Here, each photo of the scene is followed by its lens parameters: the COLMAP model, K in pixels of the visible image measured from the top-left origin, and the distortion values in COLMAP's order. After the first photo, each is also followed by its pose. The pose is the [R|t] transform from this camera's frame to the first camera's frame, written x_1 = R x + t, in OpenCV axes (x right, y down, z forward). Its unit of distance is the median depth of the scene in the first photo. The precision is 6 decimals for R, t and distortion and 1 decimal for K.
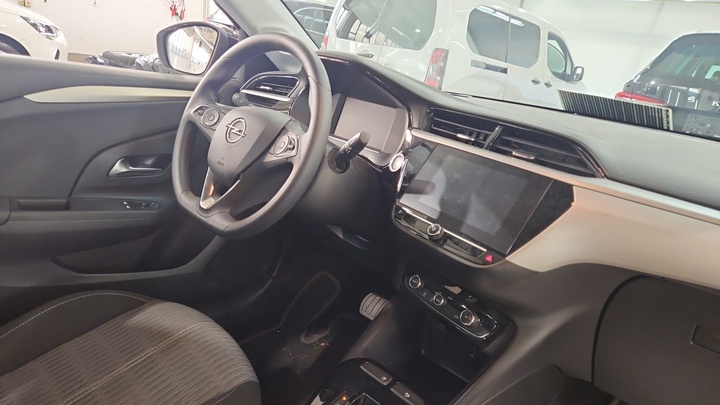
lens RADIAL K [[487.4, 0, 364.2], [0, 487.4, 202.7], [0, 0, 1]] dist [0.035191, -0.001677]
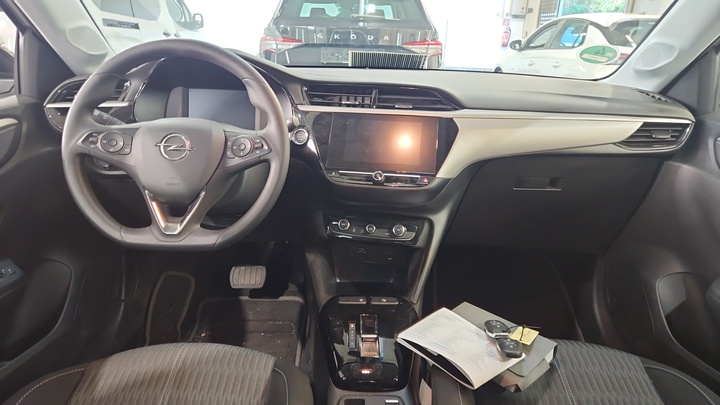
lens RADIAL K [[491.2, 0, 360.1], [0, 491.2, 218.5], [0, 0, 1]] dist [0.005853, 0.003340]
pose [[0.689785, -0.362594, 0.626675, -0.630466], [0.273723, 0.931918, 0.237918, -0.138038], [-0.670278, 0.007423, 0.742073, 0.032155]]
